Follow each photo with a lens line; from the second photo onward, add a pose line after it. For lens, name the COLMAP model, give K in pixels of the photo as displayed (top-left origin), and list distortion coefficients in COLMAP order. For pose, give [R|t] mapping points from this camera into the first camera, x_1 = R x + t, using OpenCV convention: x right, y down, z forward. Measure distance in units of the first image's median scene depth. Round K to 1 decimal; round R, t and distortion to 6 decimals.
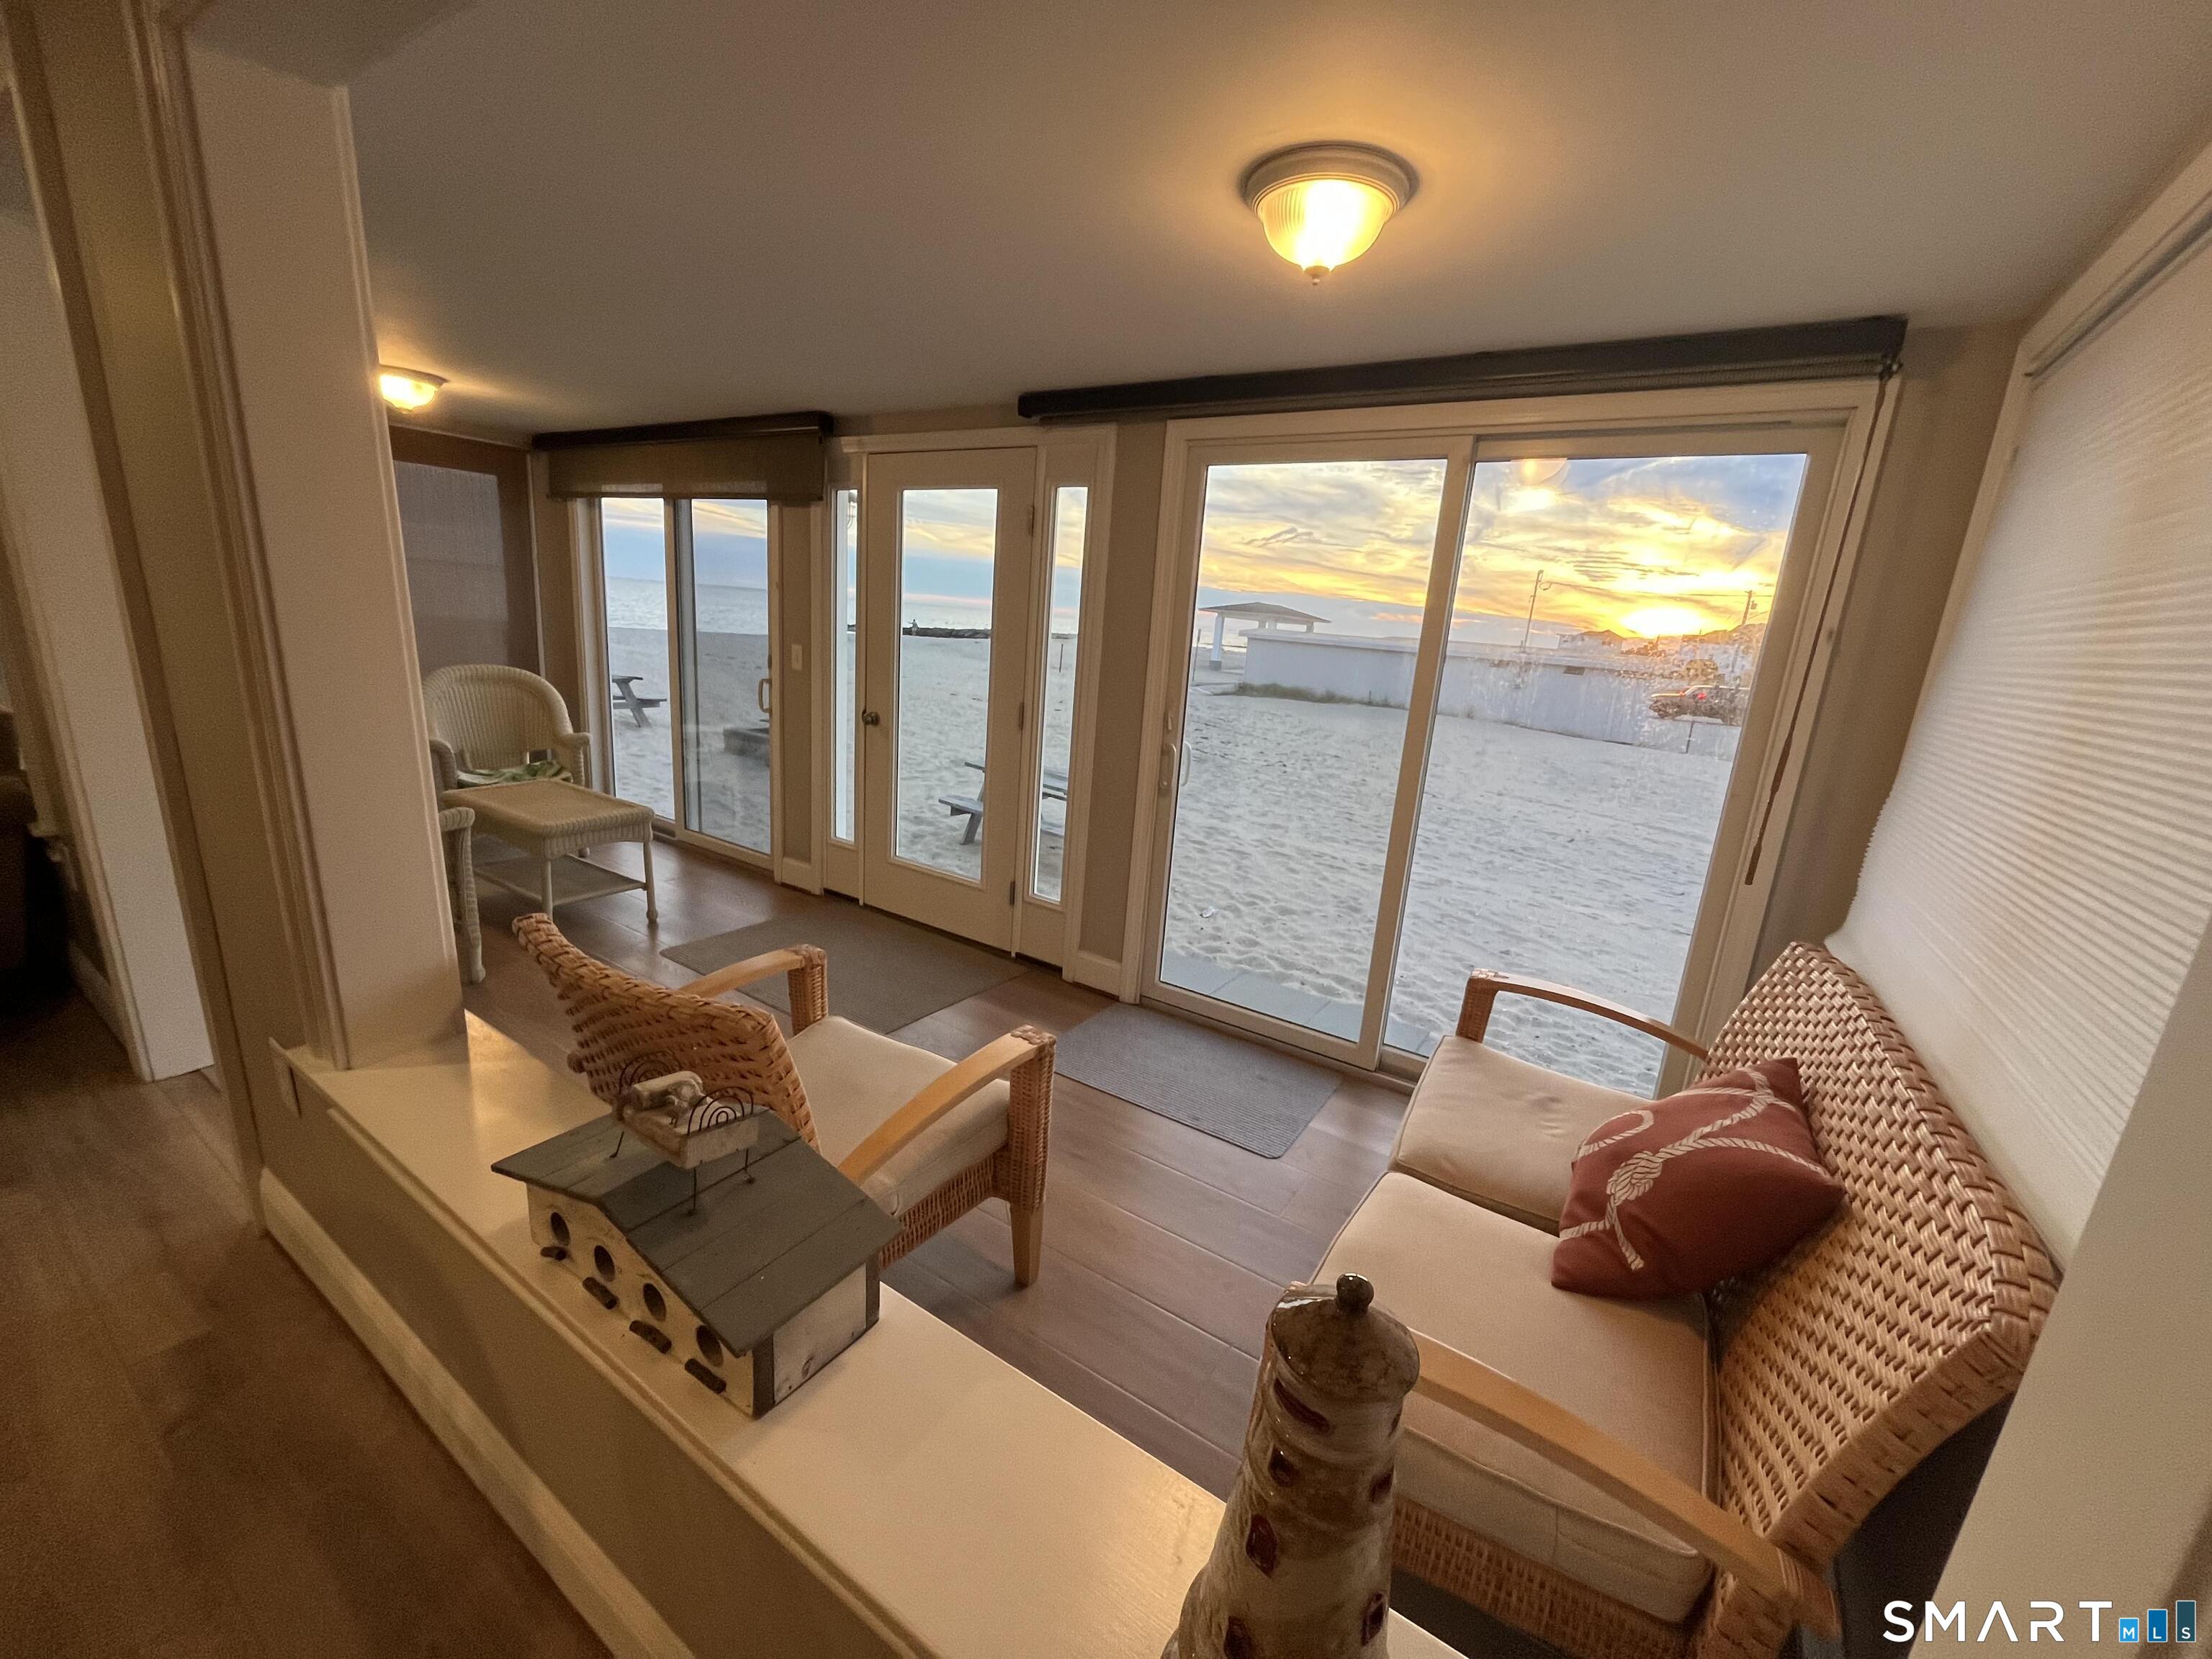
lens RADIAL K [[891.5, 0, 1103.7], [0, 891.5, 833.5], [0, 0, 1]] dist [-0.002598, -0.000502]
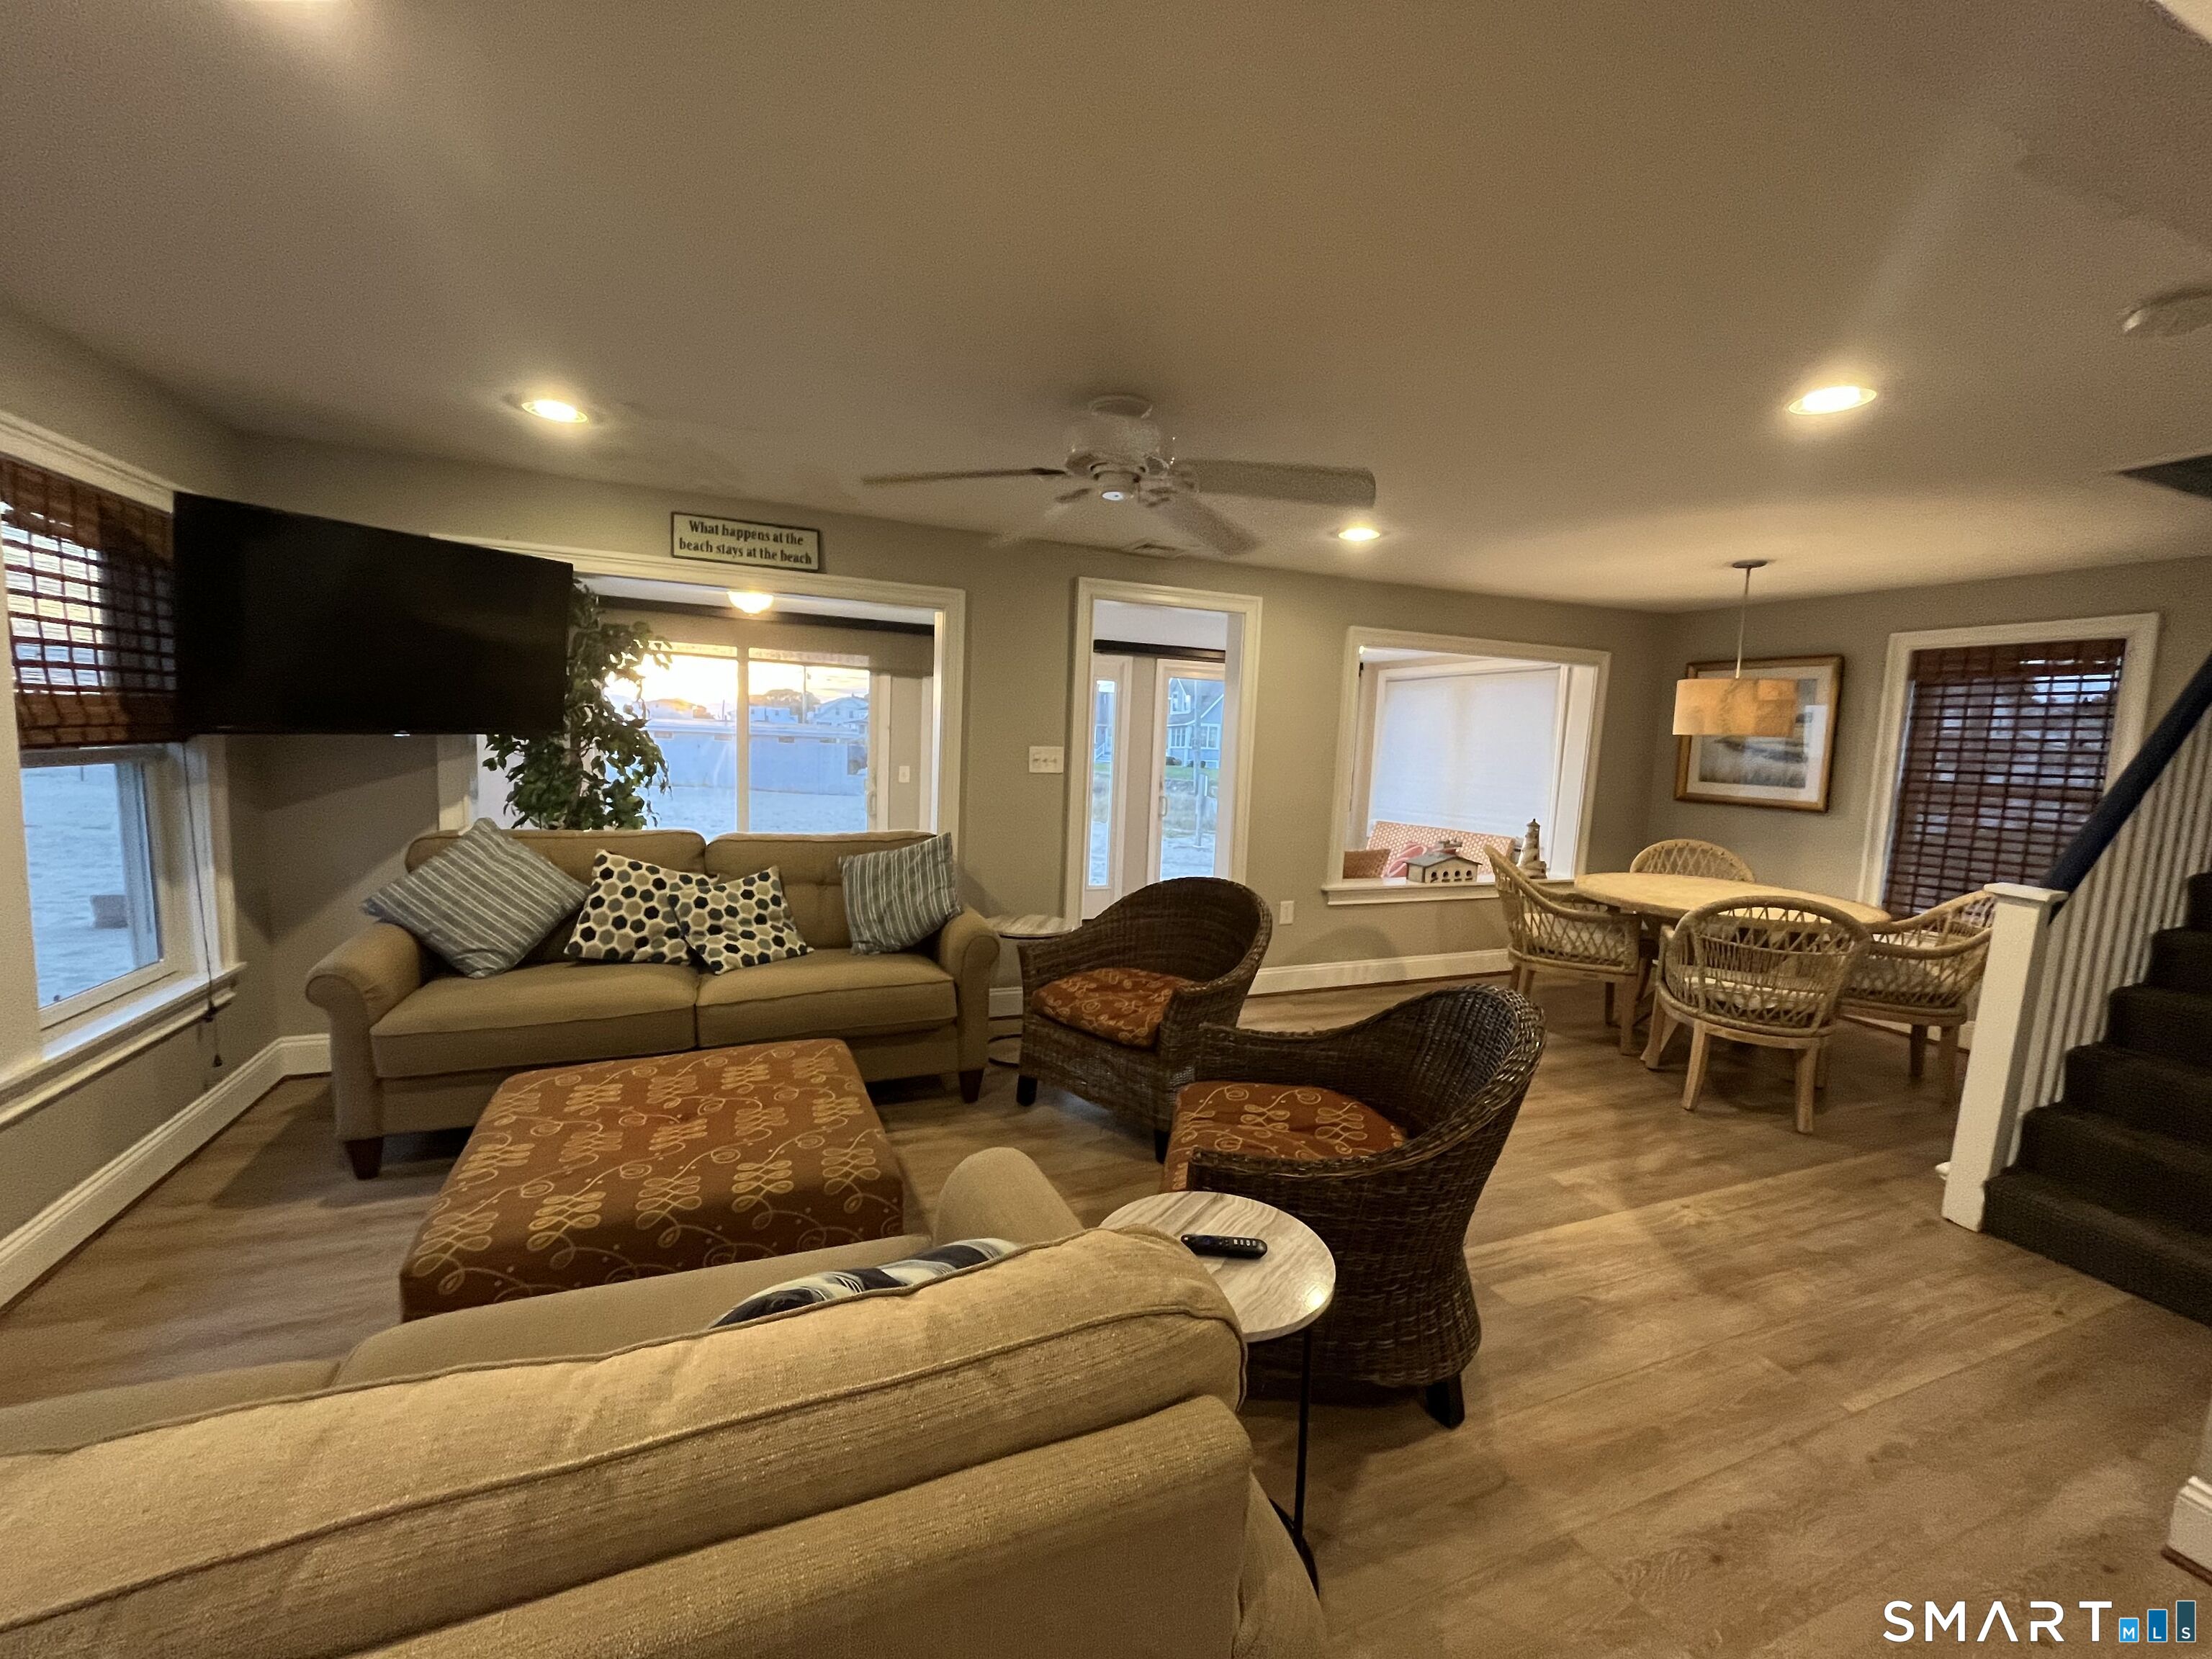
lens RADIAL K [[891.5, 0, 1104.9], [0, 891.5, 834.3], [0, 0, 1]] dist [-0.002598, -0.000502]
pose [[0.560128, -0.140668, 0.816375, -1.337572], [0.196620, 0.979892, 0.033939, -0.080131], [-0.804734, 0.141506, 0.576523, -0.113623]]
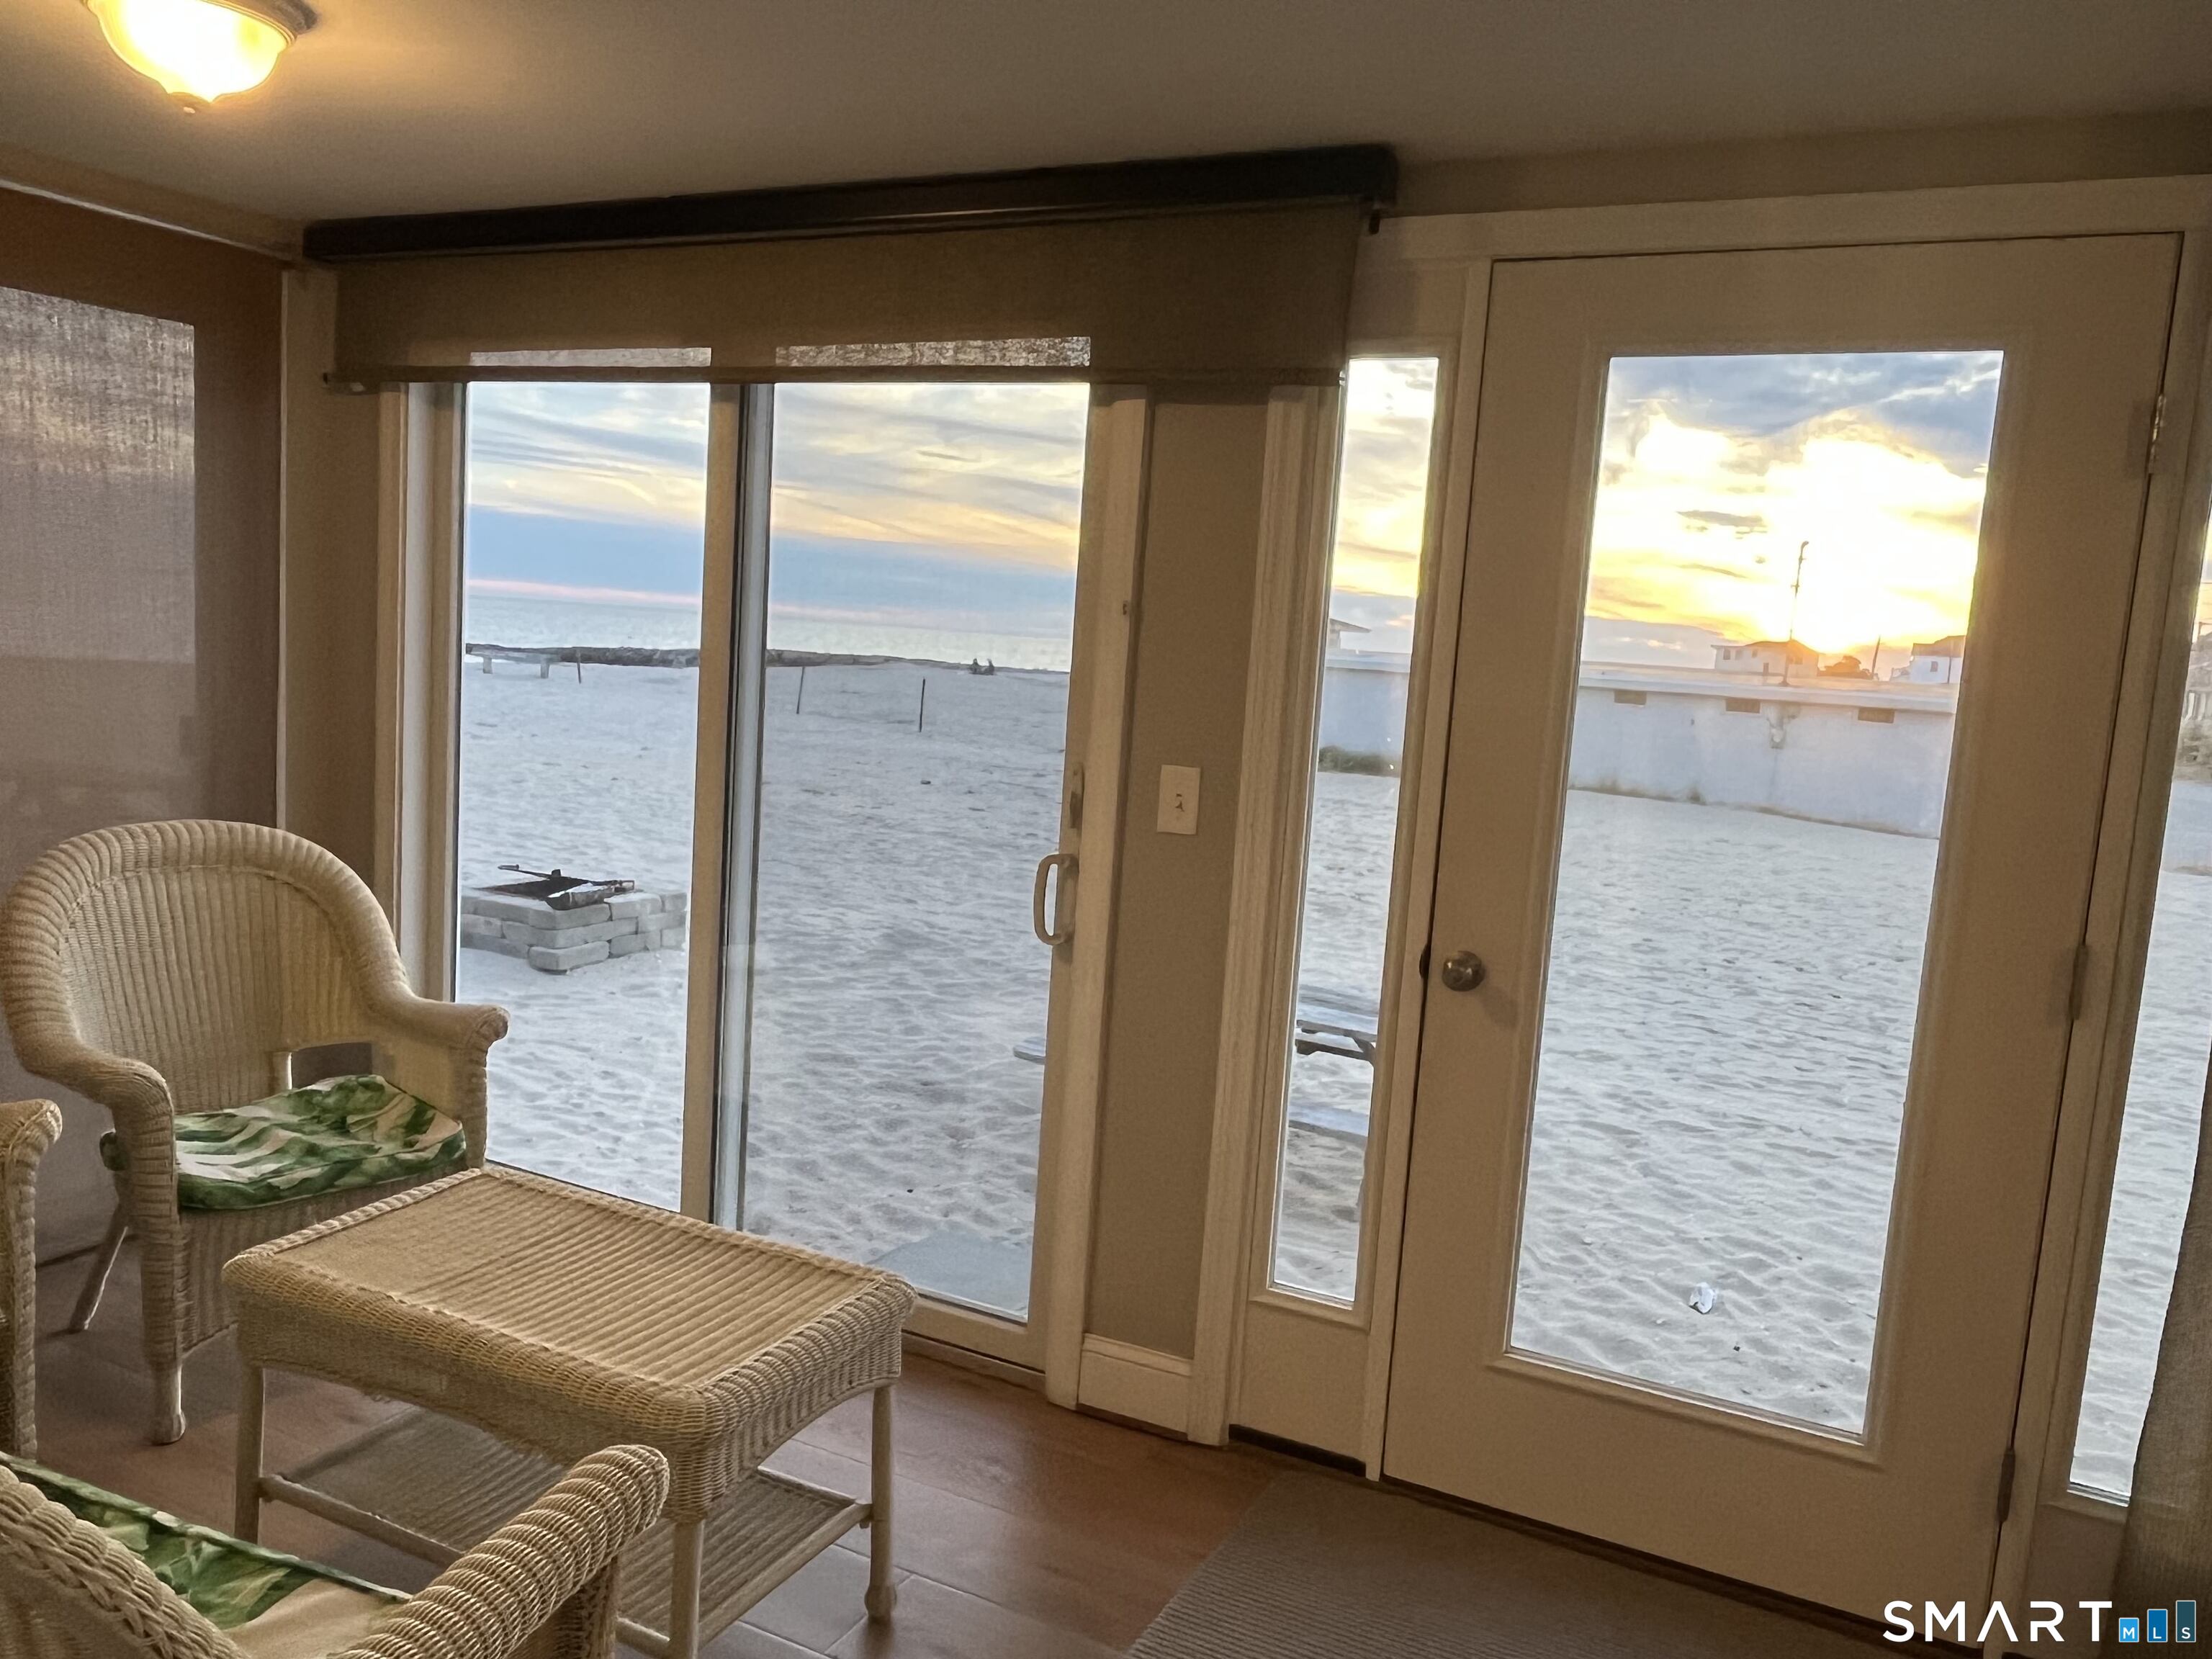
lens RADIAL K [[1623.0, 0, 1101.0], [0, 1623.0, 835.3], [0, 0, 1]] dist [0.002348, 0.003771]
pose [[0.992890, -0.024830, 0.116419, -0.437037], [0.037213, 0.993731, -0.105426, -0.109317], [-0.113071, 0.109009, 0.987589, 0.330221]]
